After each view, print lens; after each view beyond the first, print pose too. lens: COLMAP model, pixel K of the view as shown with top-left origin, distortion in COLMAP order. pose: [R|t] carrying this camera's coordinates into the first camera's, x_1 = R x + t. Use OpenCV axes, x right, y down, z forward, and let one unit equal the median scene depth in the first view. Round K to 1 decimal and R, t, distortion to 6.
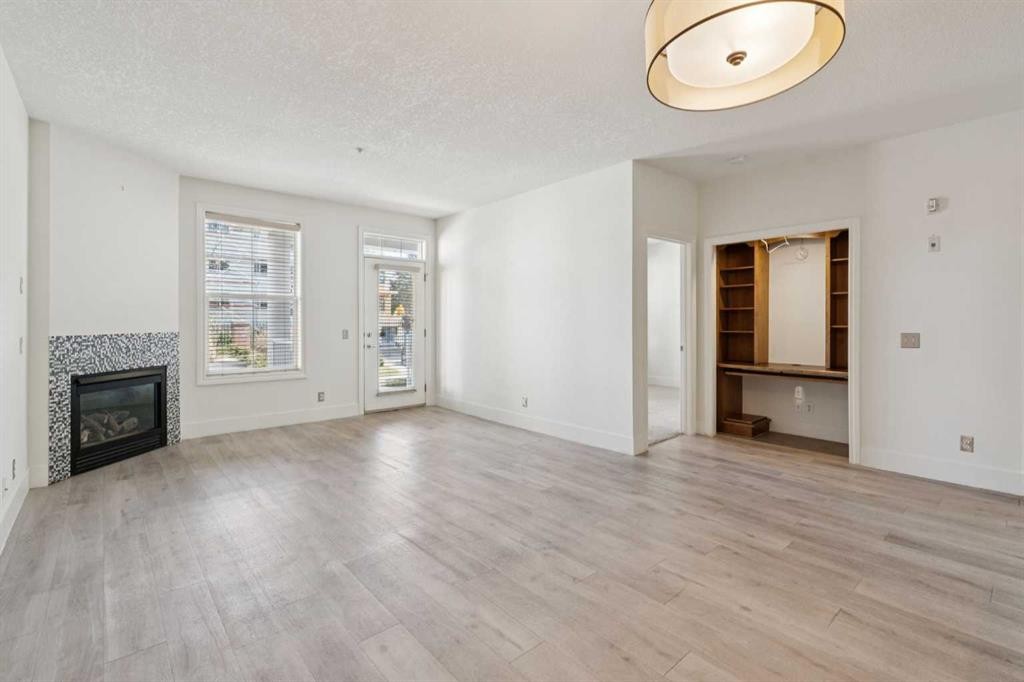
lens RADIAL K [[462.1, 0, 501.6], [0, 462.1, 323.5], [0, 0, 1]] dist [-0.000820, -0.000226]
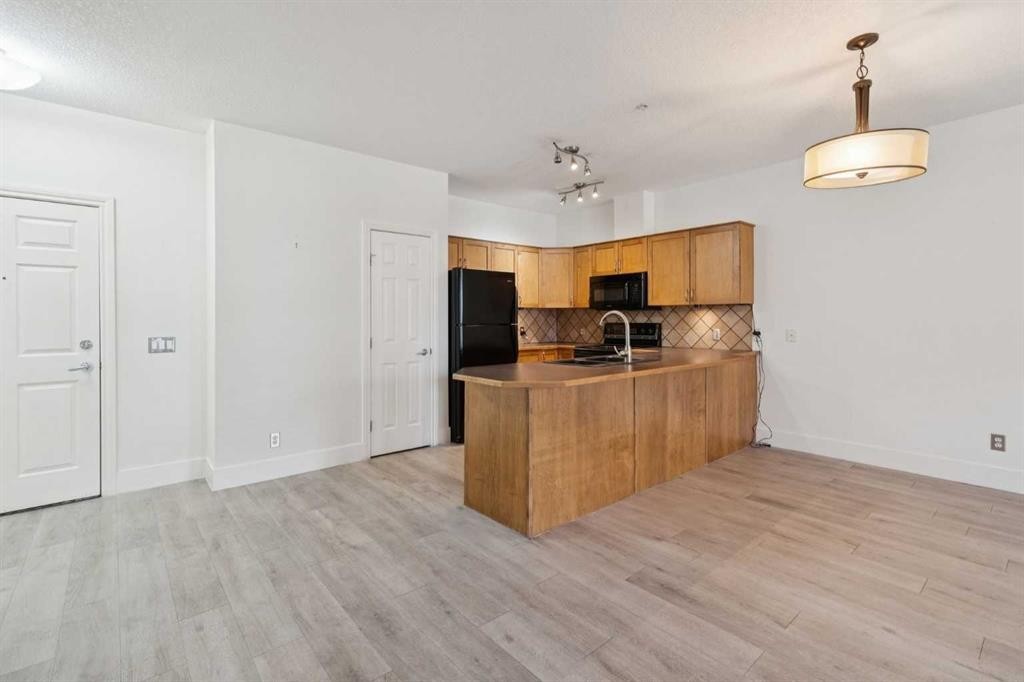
lens RADIAL K [[462.1, 0, 501.6], [0, 462.1, 323.5], [0, 0, 1]] dist [-0.000820, -0.000226]
pose [[-0.999774, 0.004333, 0.020792, 0.700248], [0.004605, 0.999904, 0.013044, -0.008509], [-0.020733, 0.013136, -0.999699, 1.056004]]
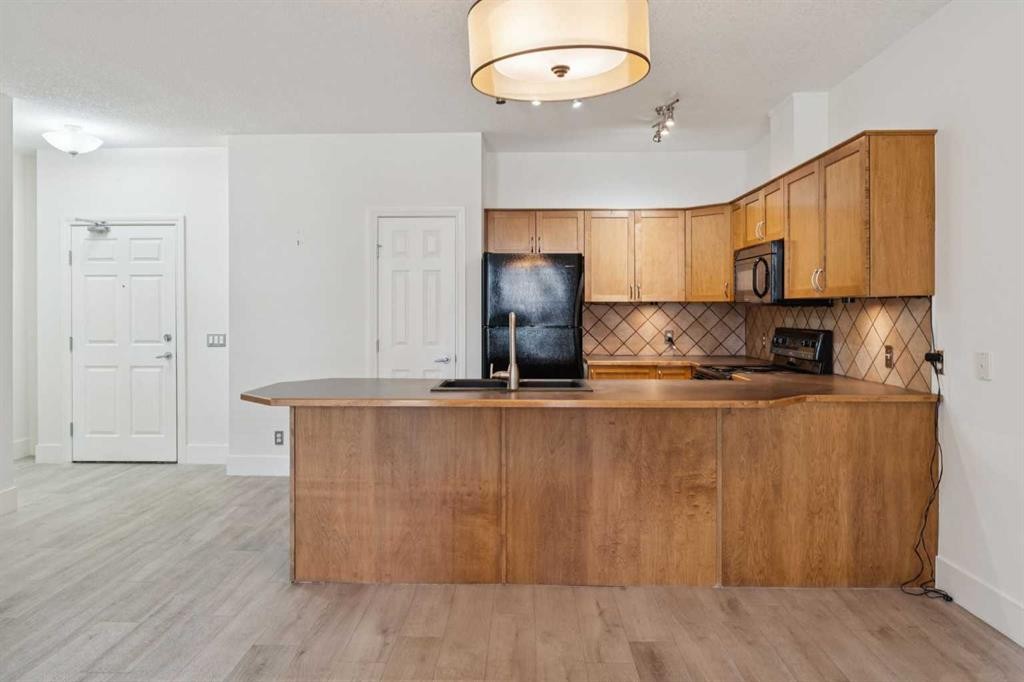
lens RADIAL K [[654.4, 0, 506.8], [0, 654.4, 317.0], [0, 0, 1]] dist [-0.002926, 0.000121]
pose [[-0.738158, -0.006797, 0.674594, -0.127227], [0.001703, 0.999927, 0.011939, -0.025978], [-0.674626, 0.009962, -0.738093, 0.783698]]
